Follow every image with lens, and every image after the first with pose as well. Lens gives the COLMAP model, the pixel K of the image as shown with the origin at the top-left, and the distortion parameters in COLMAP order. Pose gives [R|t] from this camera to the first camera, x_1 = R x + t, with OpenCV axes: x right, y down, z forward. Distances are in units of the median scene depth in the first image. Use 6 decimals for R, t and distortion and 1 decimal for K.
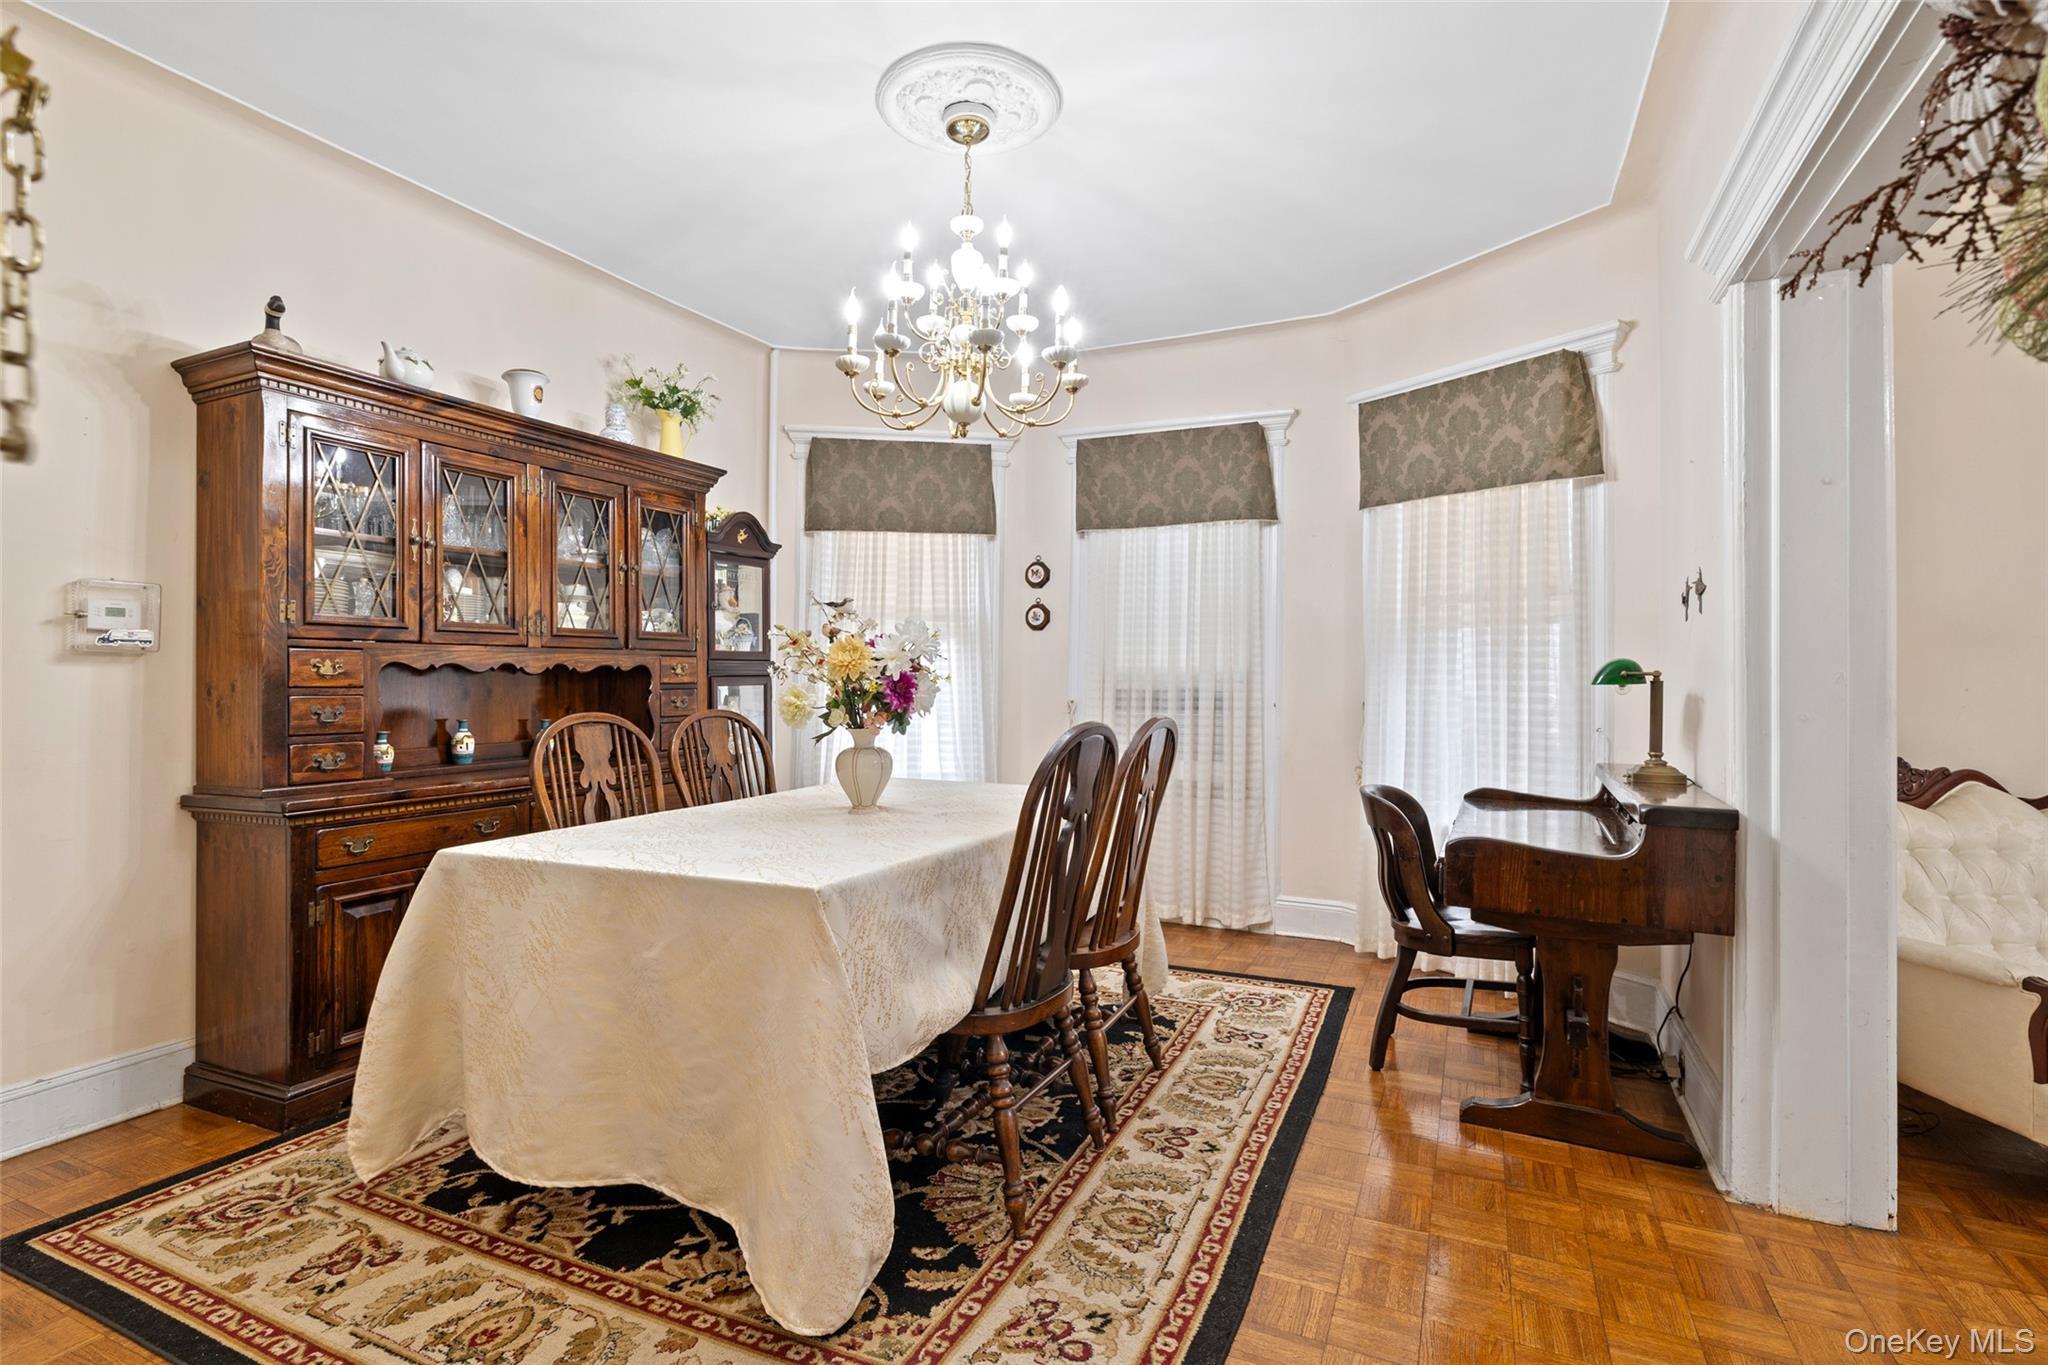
lens RADIAL K [[975.0, 0, 1024.0], [0, 975.0, 682.5], [0, 0, 1]] dist [0.003293, 0.000311]
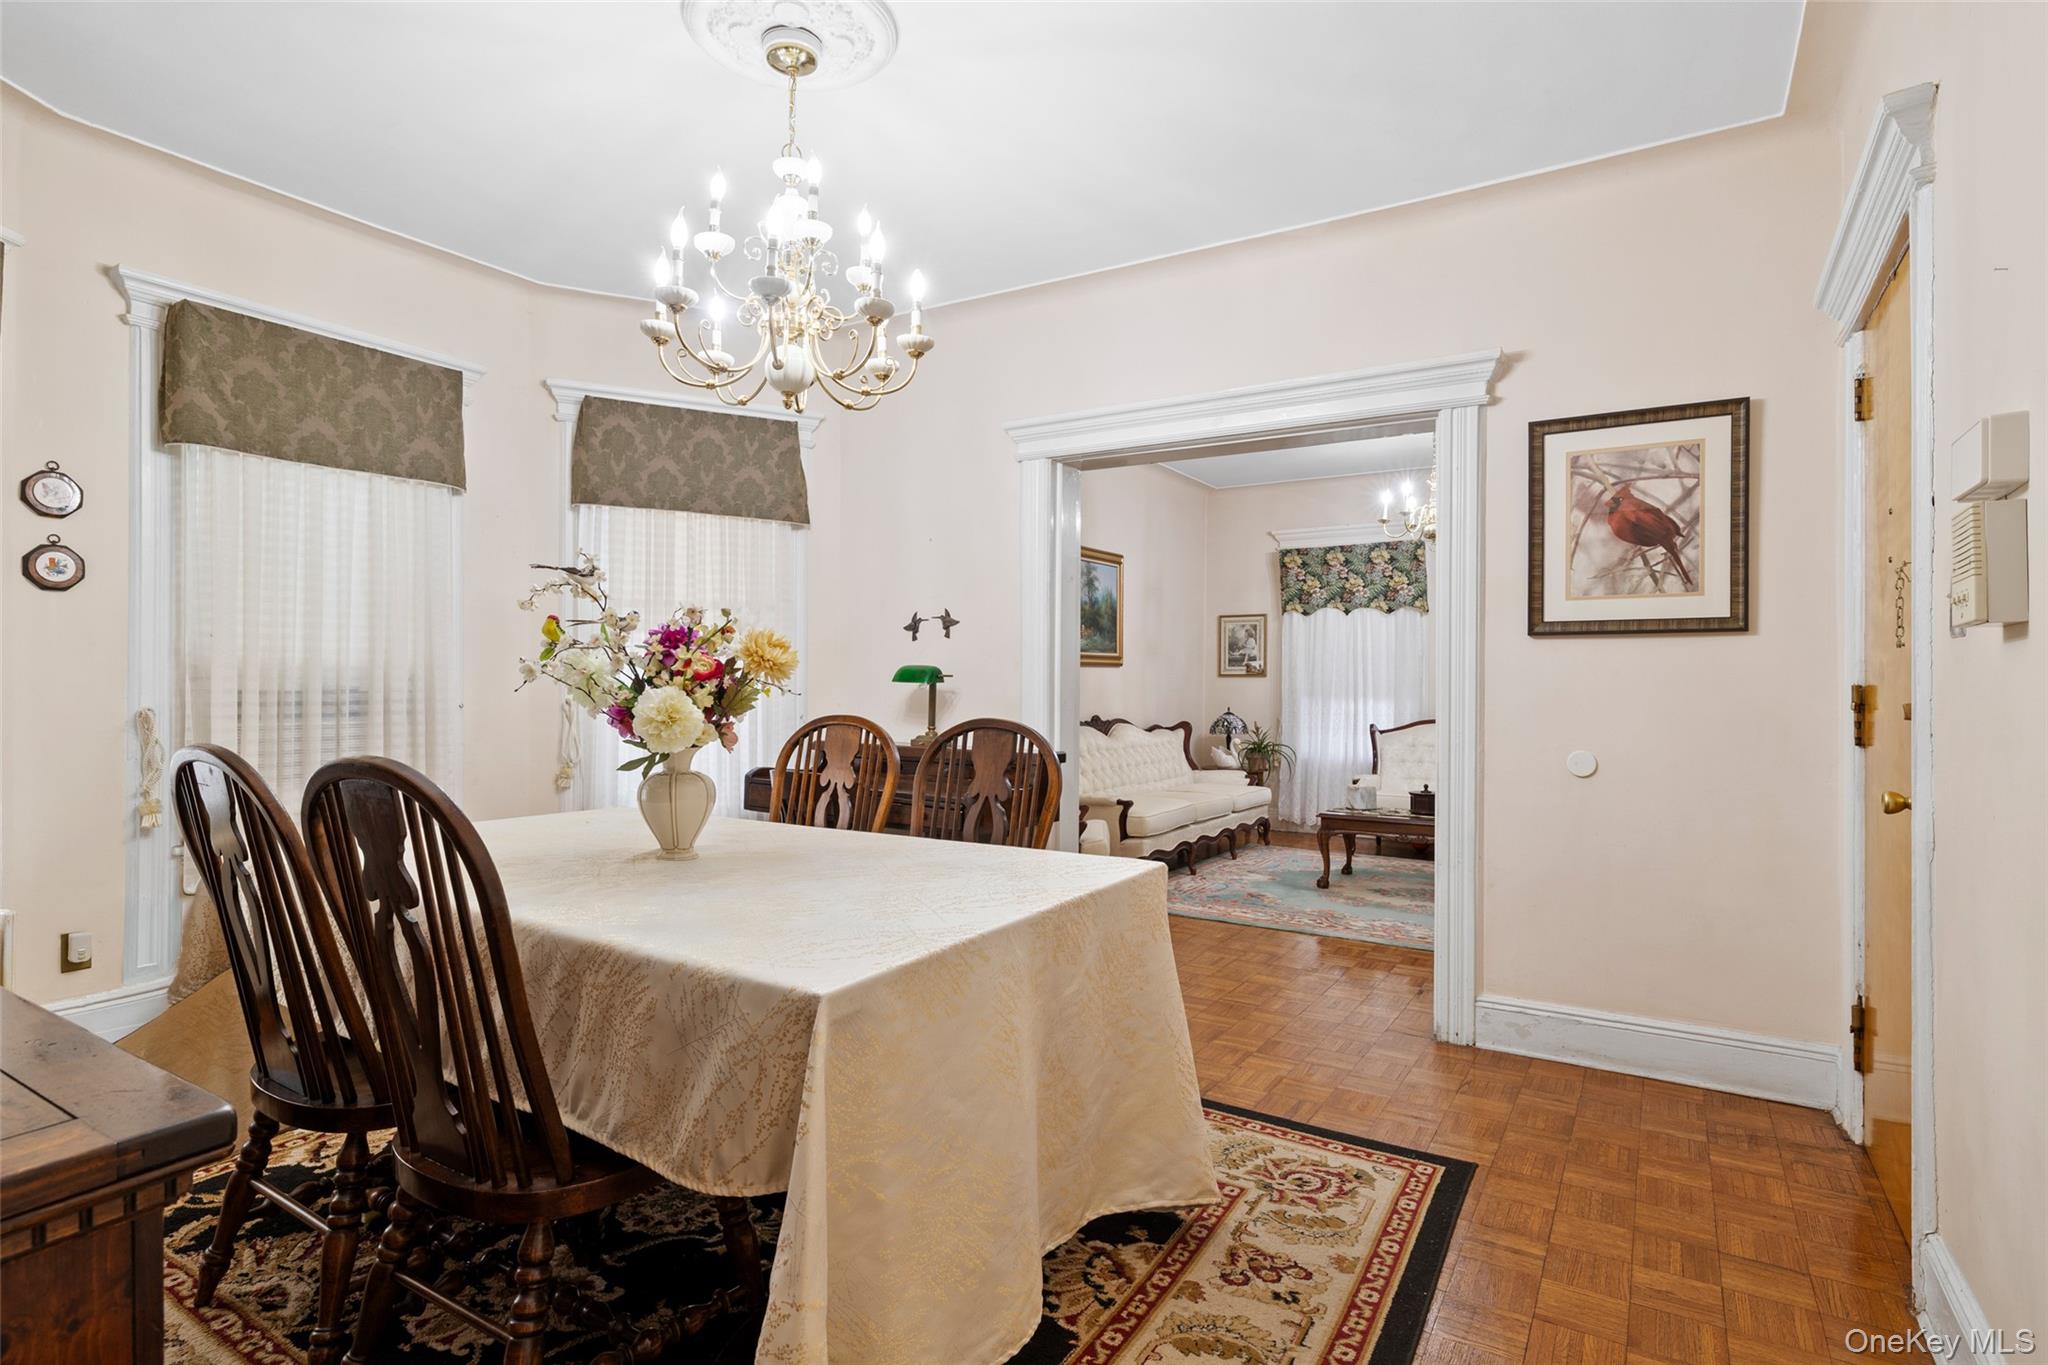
lens RADIAL K [[1039.5, 0, 1024.0], [0, 1039.5, 682.5], [0, 0, 1]] dist [-0.004160, -0.000387]
pose [[0.114761, -0.009430, 0.993348, -0.716094], [-0.001960, 0.999951, 0.009719, -0.009649], [-0.993391, -0.003063, 0.114737, 0.492698]]
